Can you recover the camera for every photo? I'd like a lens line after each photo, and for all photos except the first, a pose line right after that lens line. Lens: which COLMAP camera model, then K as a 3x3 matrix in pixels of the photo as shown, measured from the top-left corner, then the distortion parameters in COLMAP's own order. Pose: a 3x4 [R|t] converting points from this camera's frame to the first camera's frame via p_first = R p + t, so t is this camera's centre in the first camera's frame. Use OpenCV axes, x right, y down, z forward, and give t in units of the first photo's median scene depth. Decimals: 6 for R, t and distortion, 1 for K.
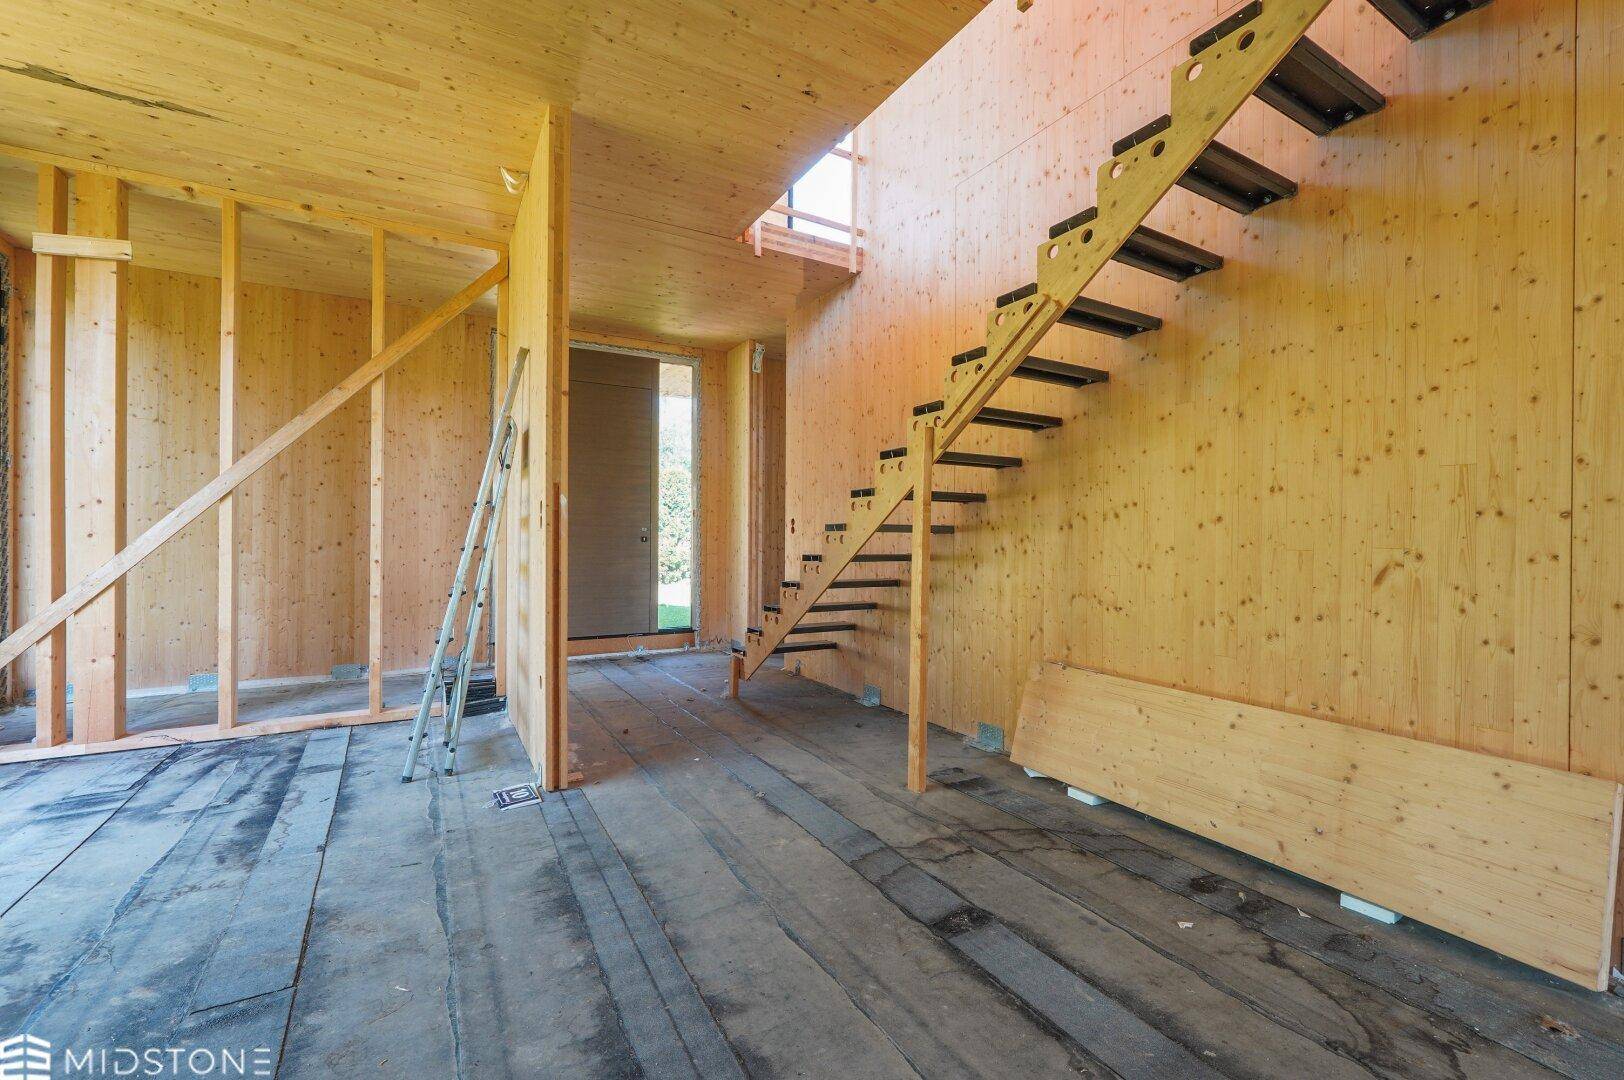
lens RADIAL K [[692.8, 0, 808.5], [0, 692.8, 534.1], [0, 0, 1]] dist [-0.008668, 0.003129]
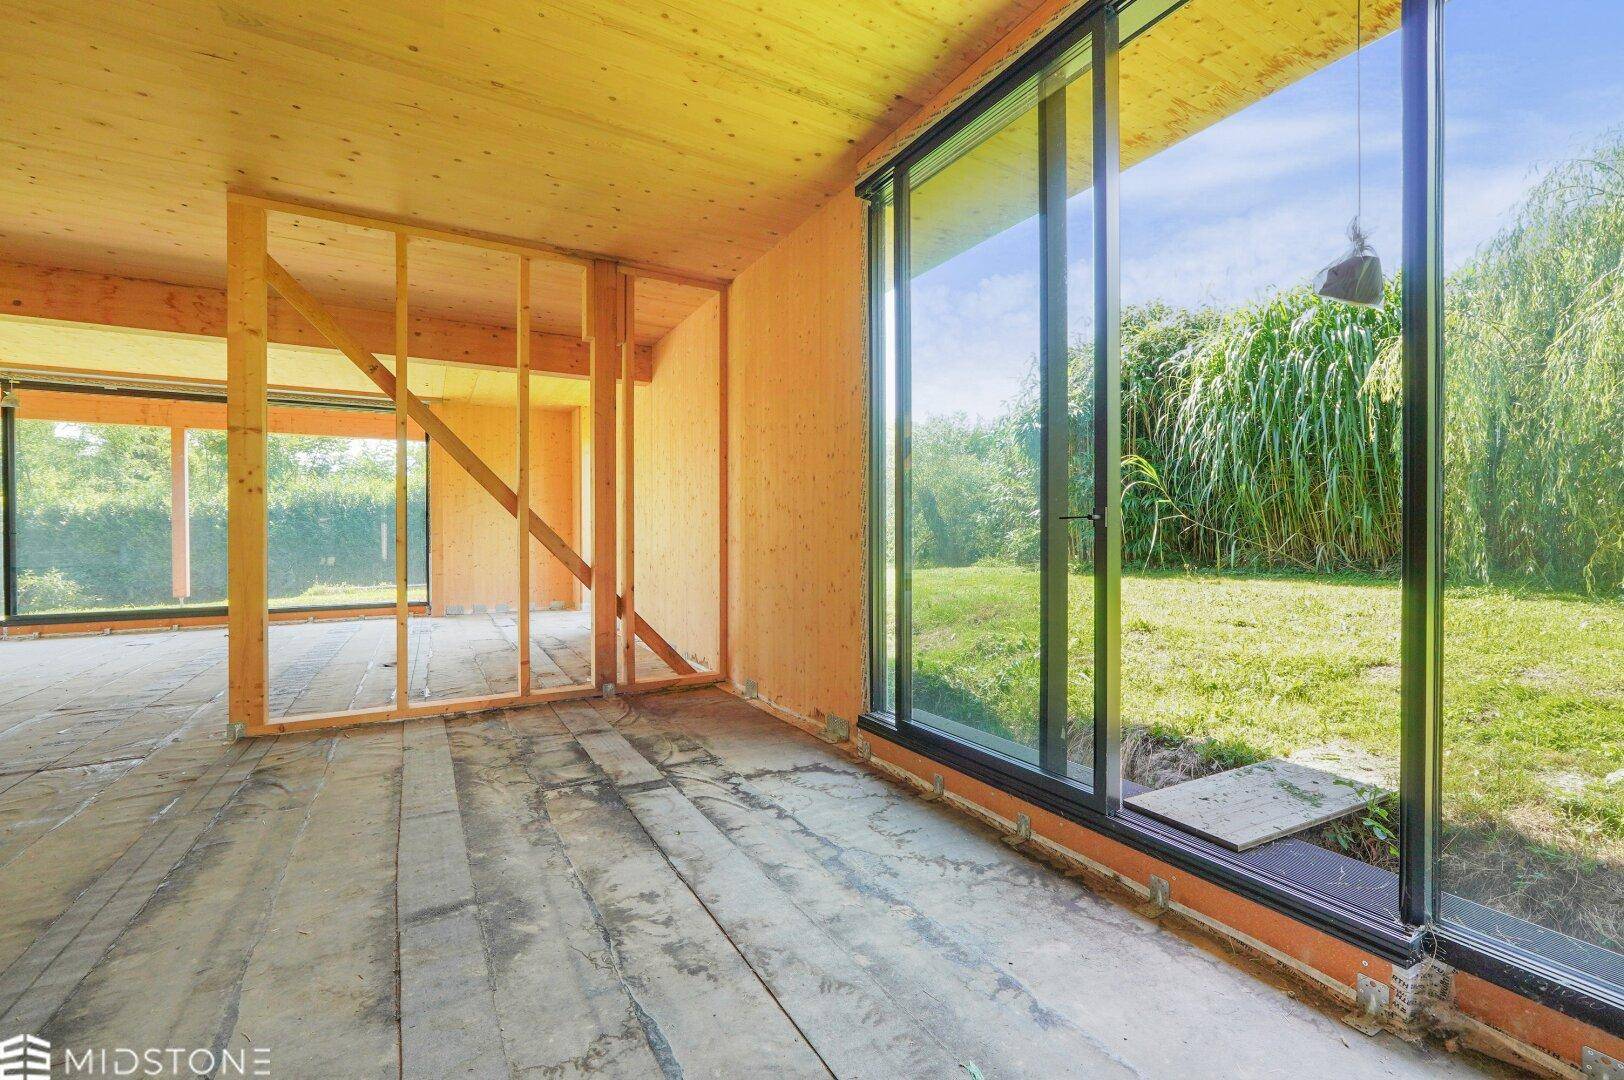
lens RADIAL K [[692.8, 0, 807.3], [0, 692.8, 536.7], [0, 0, 1]] dist [-0.008668, 0.003129]
pose [[-0.999997, -0.000651, -0.002378, -1.067445], [-0.000656, 0.999997, 0.002161, 0.000423], [0.002377, 0.002162, -0.999995, 1.608320]]
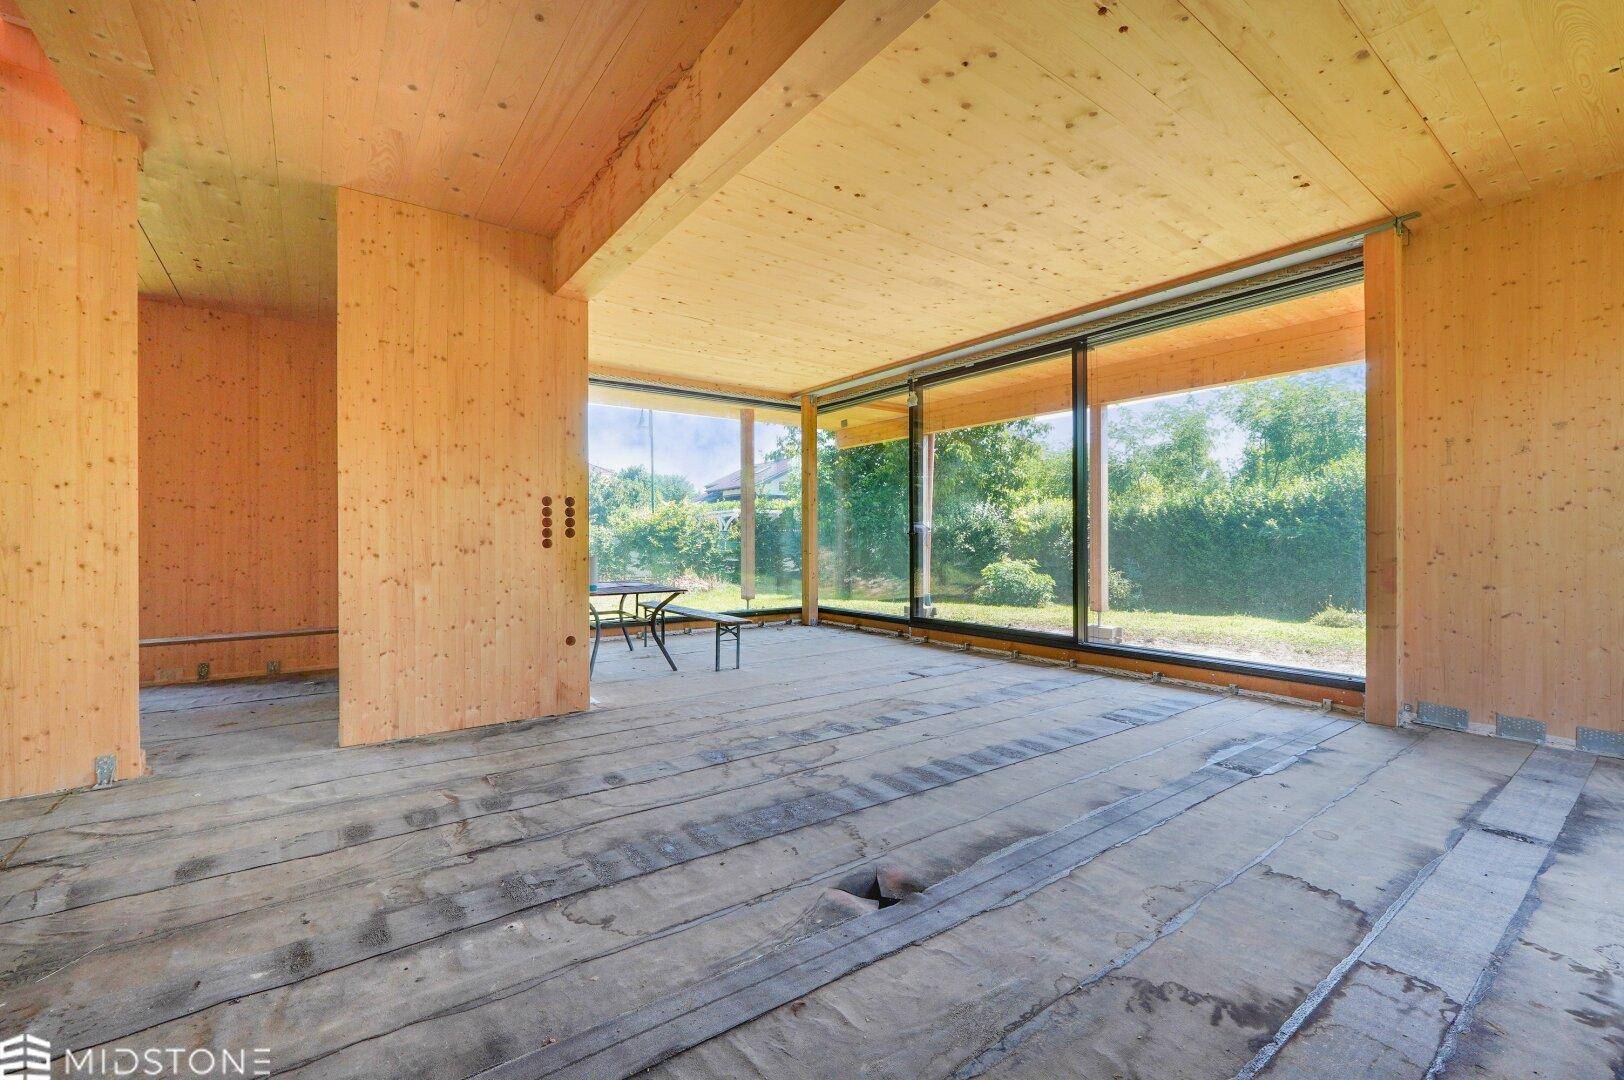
lens RADIAL K [[692.8, 0, 810.5], [0, 692.8, 537.1], [0, 0, 1]] dist [-0.008668, 0.003129]
pose [[-0.132938, -0.001258, 0.991124, -0.464102], [-0.000065, 0.999999, 0.001260, 0.004487], [-0.991124, 0.000103, -0.132938, -0.735049]]
